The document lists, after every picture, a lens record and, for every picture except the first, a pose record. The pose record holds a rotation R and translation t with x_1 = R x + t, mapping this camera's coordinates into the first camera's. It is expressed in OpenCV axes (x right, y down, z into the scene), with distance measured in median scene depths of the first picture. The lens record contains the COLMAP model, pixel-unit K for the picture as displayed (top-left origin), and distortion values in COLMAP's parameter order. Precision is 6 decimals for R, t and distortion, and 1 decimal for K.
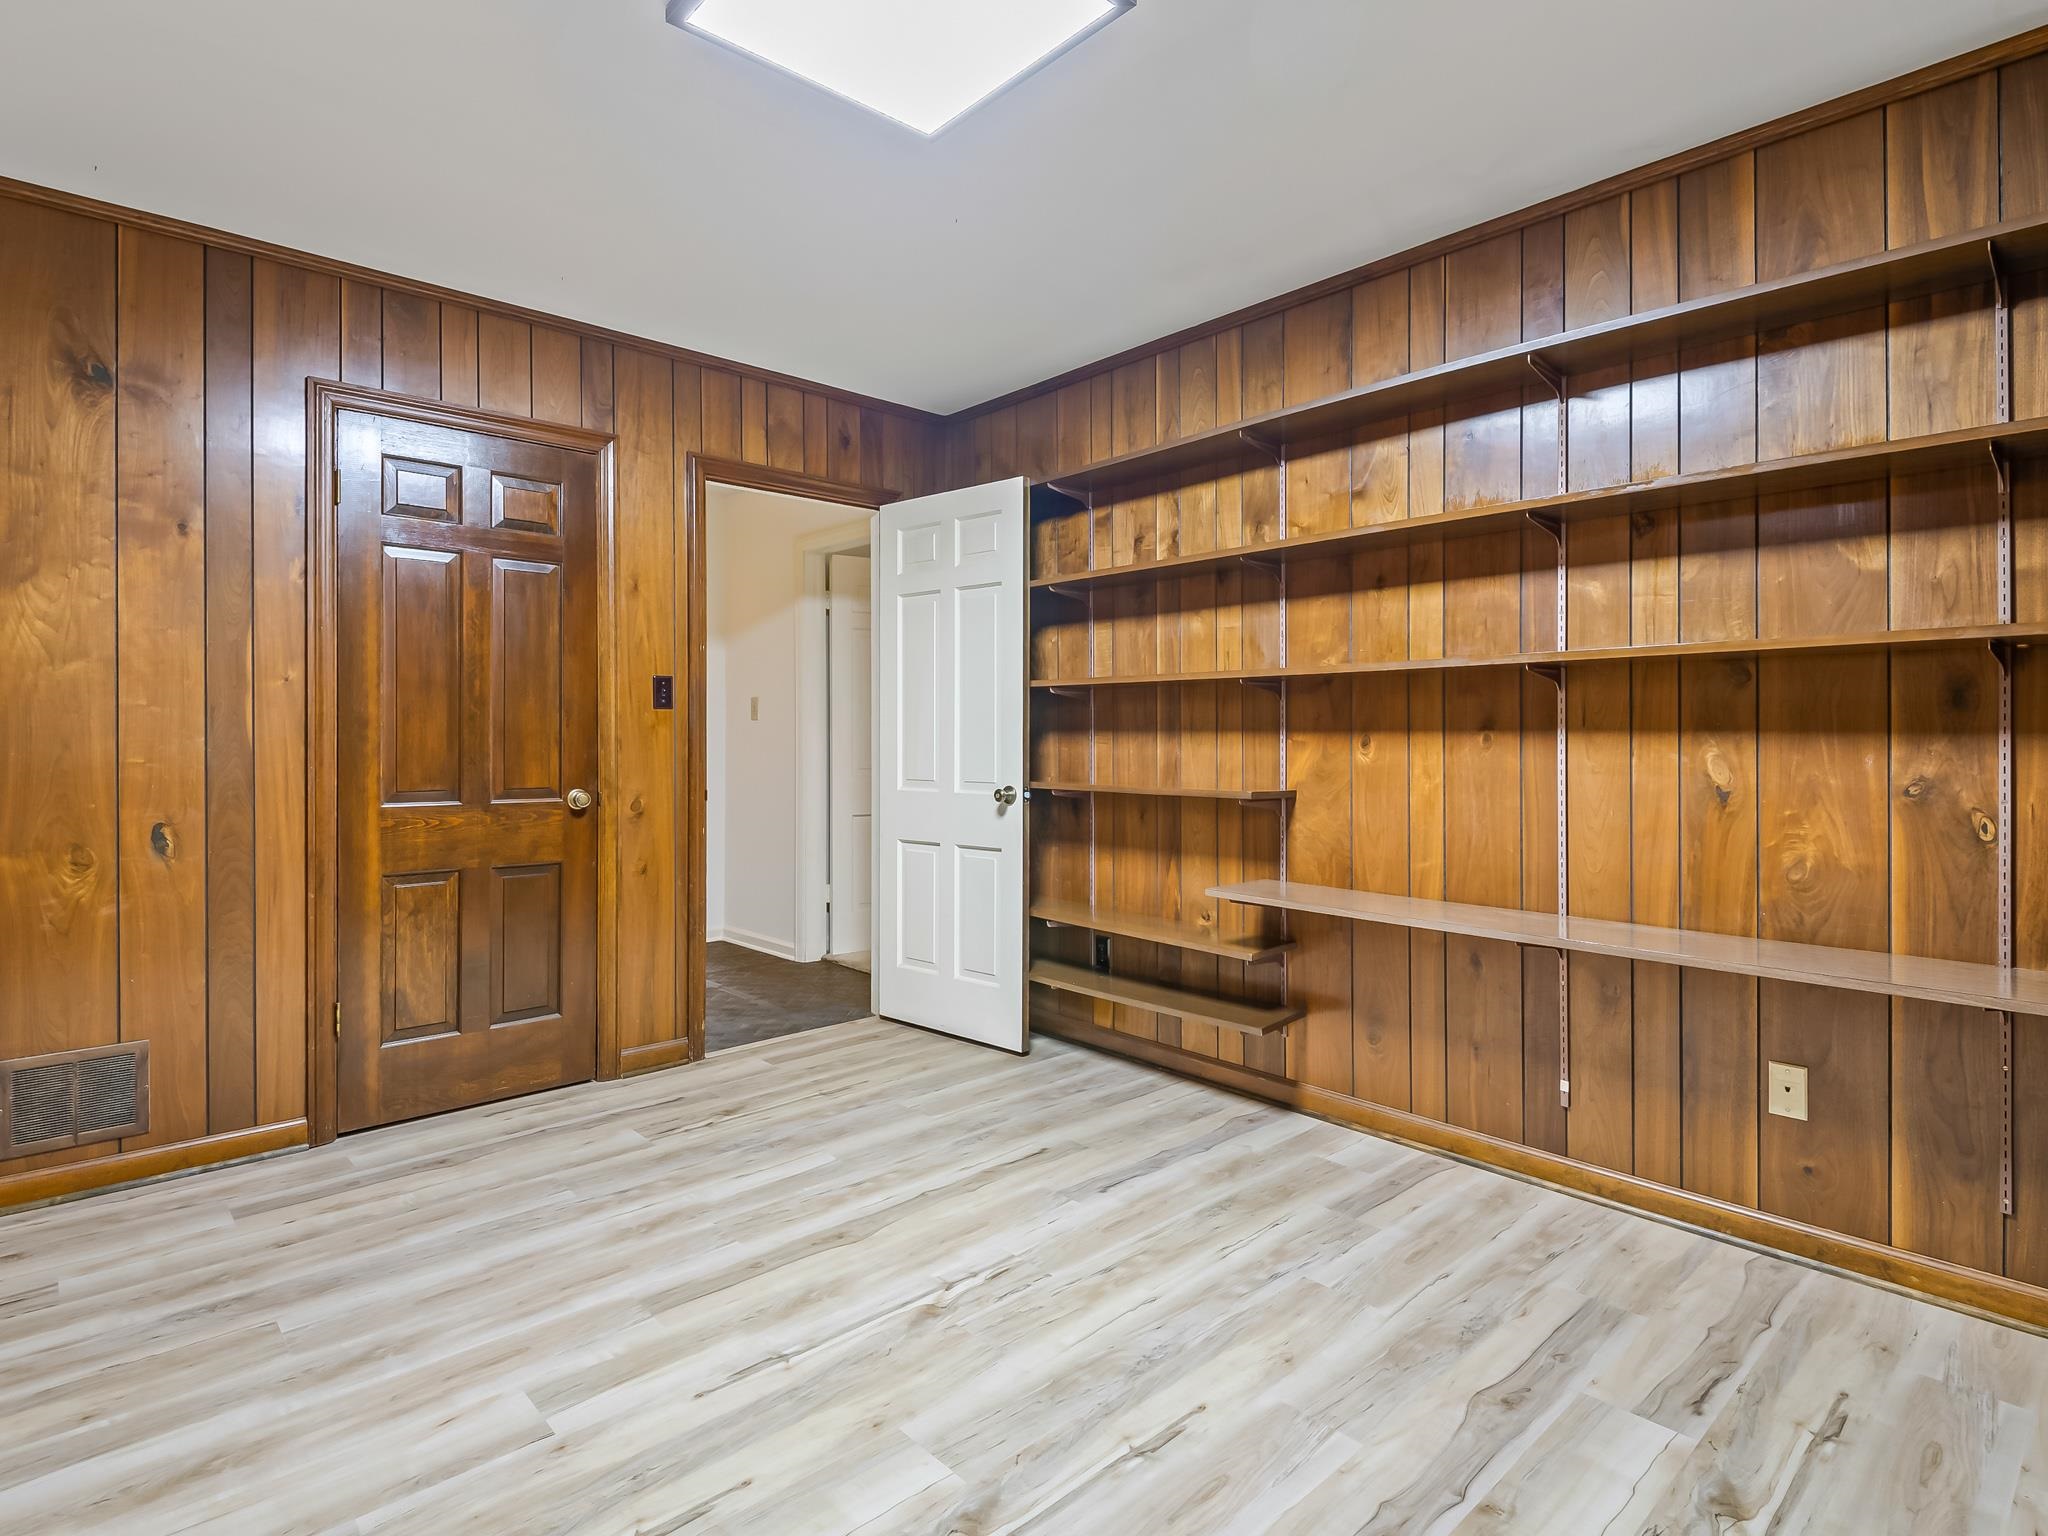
lens RADIAL K [[1055.7, 0, 1018.9], [0, 1055.7, 748.5], [0, 0, 1]] dist [0.001418, -0.003332]
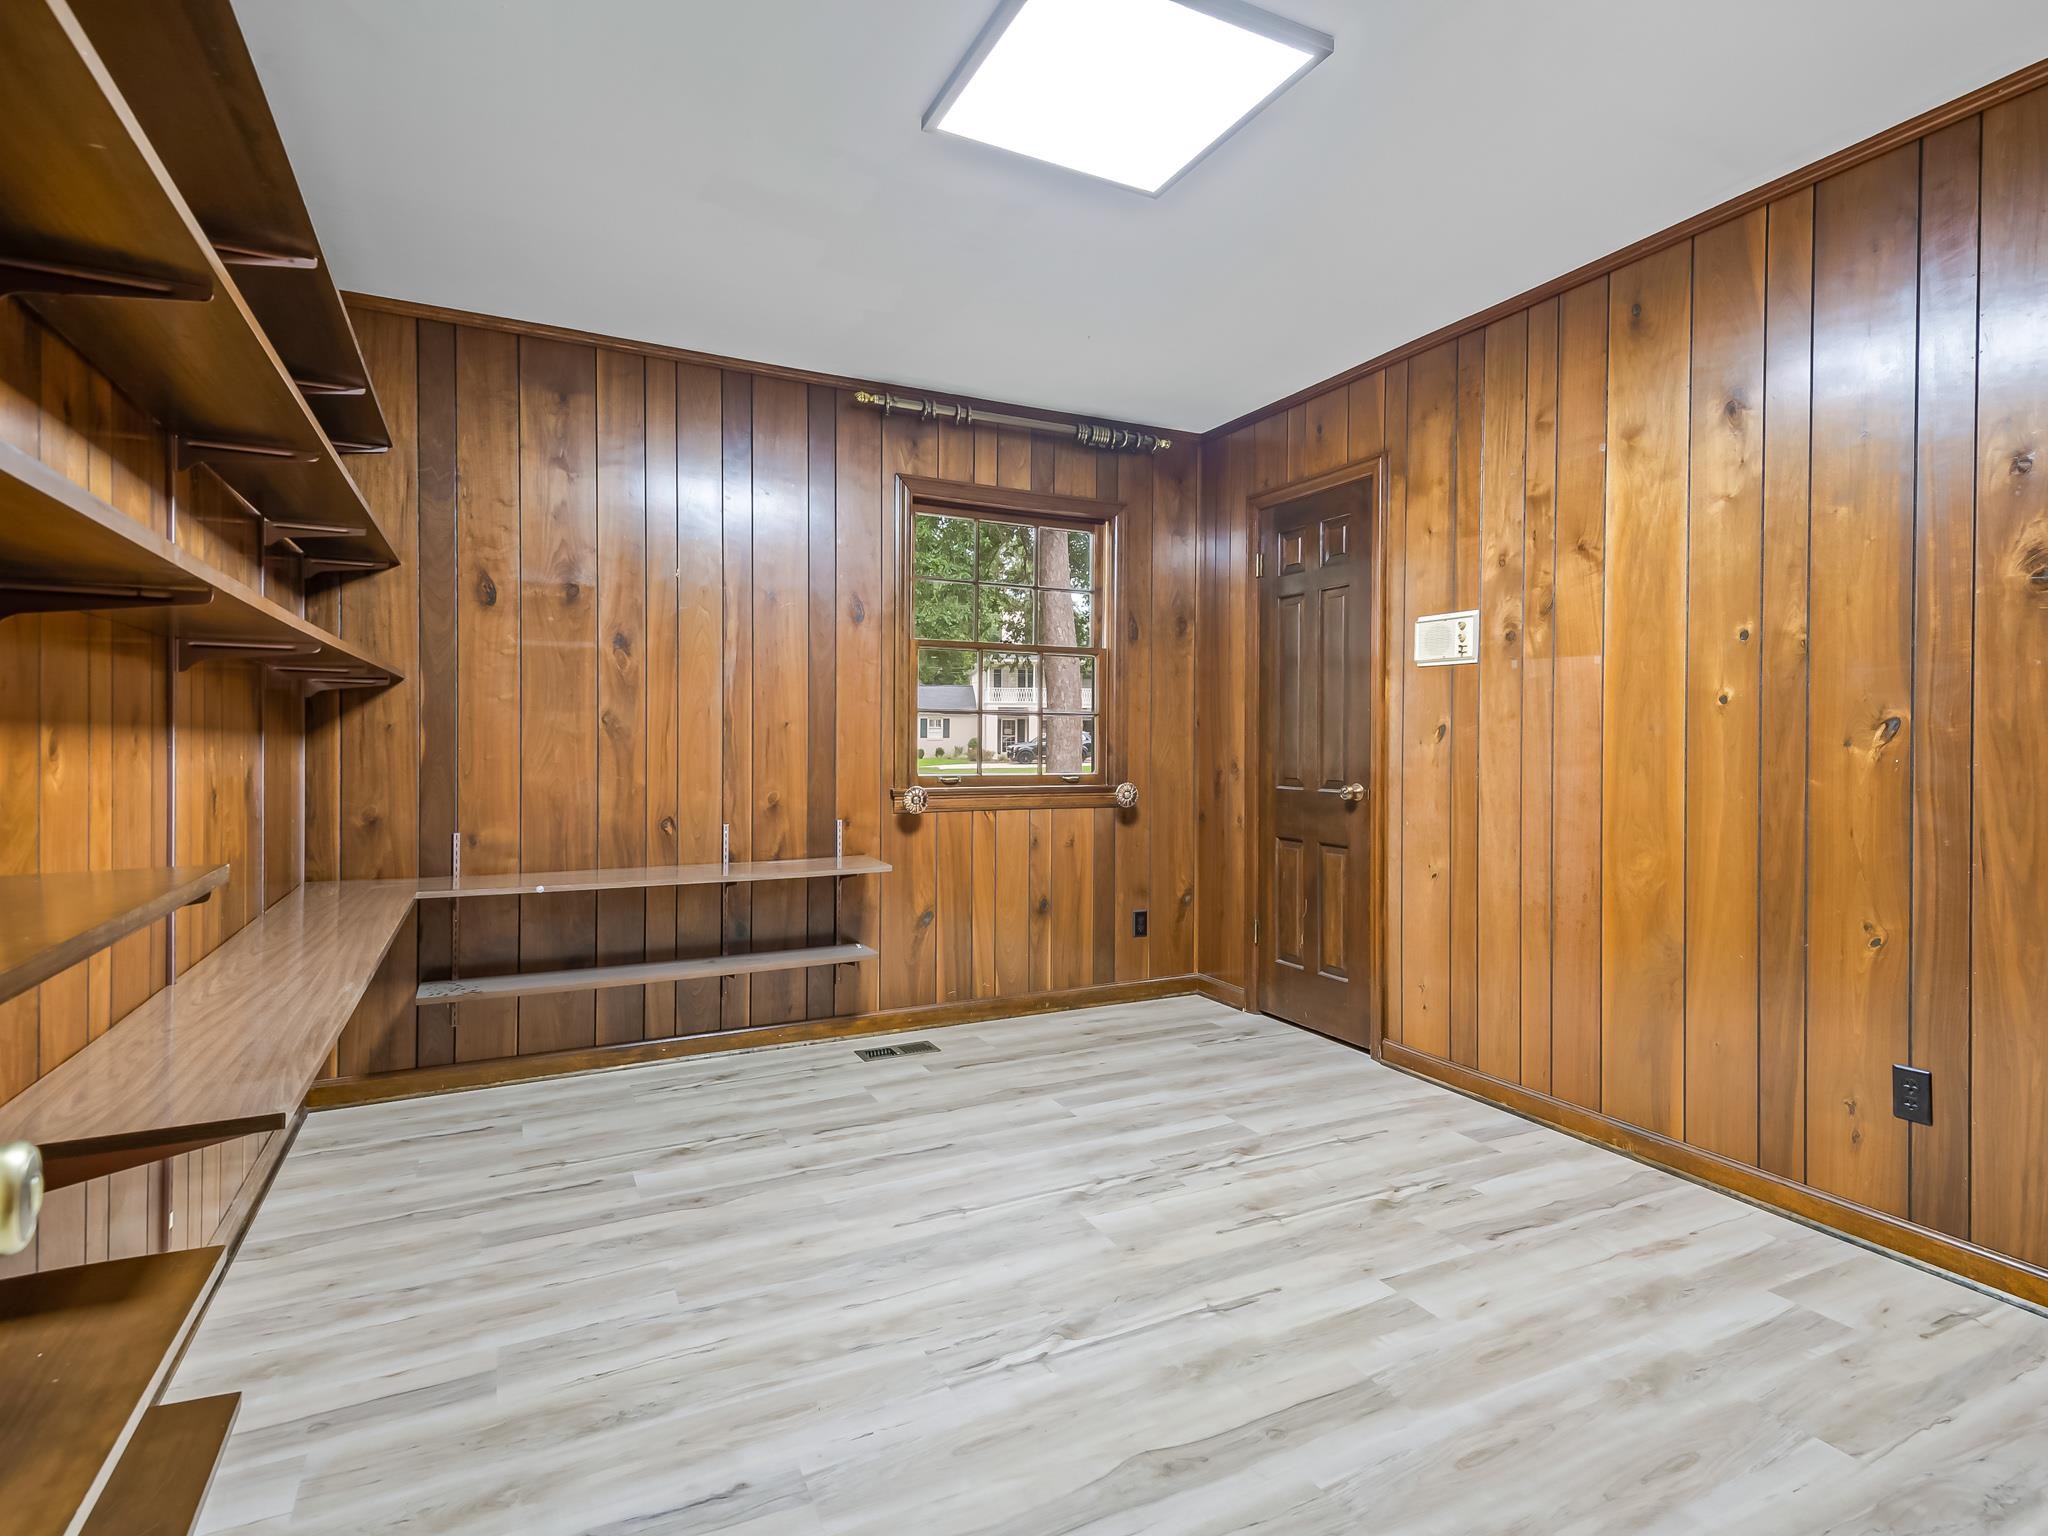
lens RADIAL K [[1055.7, 0, 1021.4], [0, 1055.7, 751.6], [0, 0, 1]] dist [0.001418, -0.003332]
pose [[-0.962211, -0.004906, 0.272261, -0.302600], [0.001678, 0.999712, 0.023944, -0.022362], [-0.272300, 0.023496, -0.961925, 1.936676]]
